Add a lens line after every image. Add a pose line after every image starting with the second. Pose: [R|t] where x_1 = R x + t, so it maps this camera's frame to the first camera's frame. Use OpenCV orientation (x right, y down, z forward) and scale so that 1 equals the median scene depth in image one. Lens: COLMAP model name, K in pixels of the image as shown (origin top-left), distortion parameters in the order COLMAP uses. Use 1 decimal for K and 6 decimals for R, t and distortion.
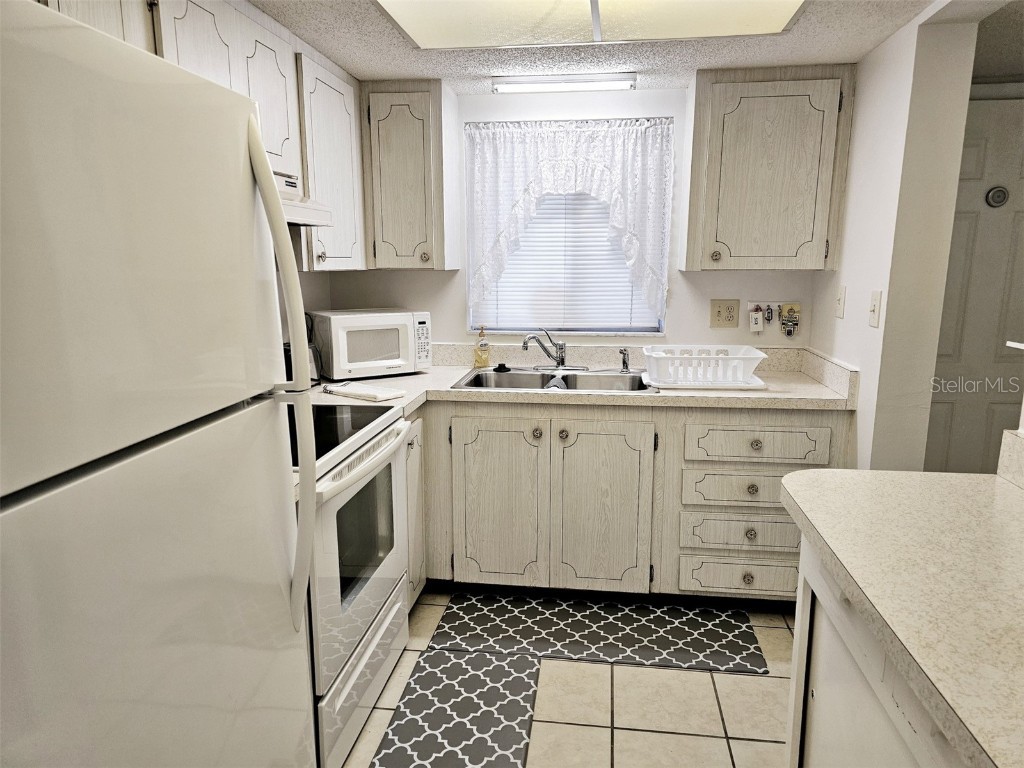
lens RADIAL K [[684.6, 0, 508.9], [0, 684.6, 394.9], [0, 0, 1]] dist [0.058774, -0.047900]
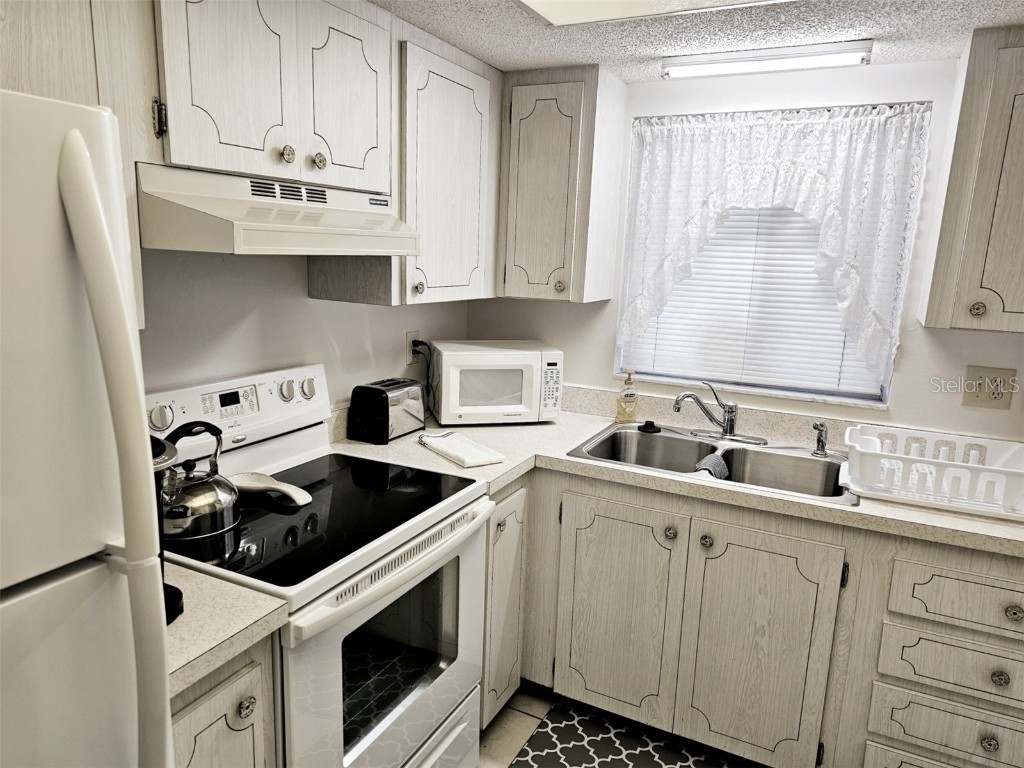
lens RADIAL K [[678.9, 0, 513.6], [0, 678.9, 389.2], [0, 0, 1]] dist [0.053906, -0.046202]
pose [[0.943351, 0.100434, -0.316231, 0.092225], [-0.097768, 0.994912, 0.024327, -0.093446], [0.317065, 0.007968, 0.948370, 0.220902]]
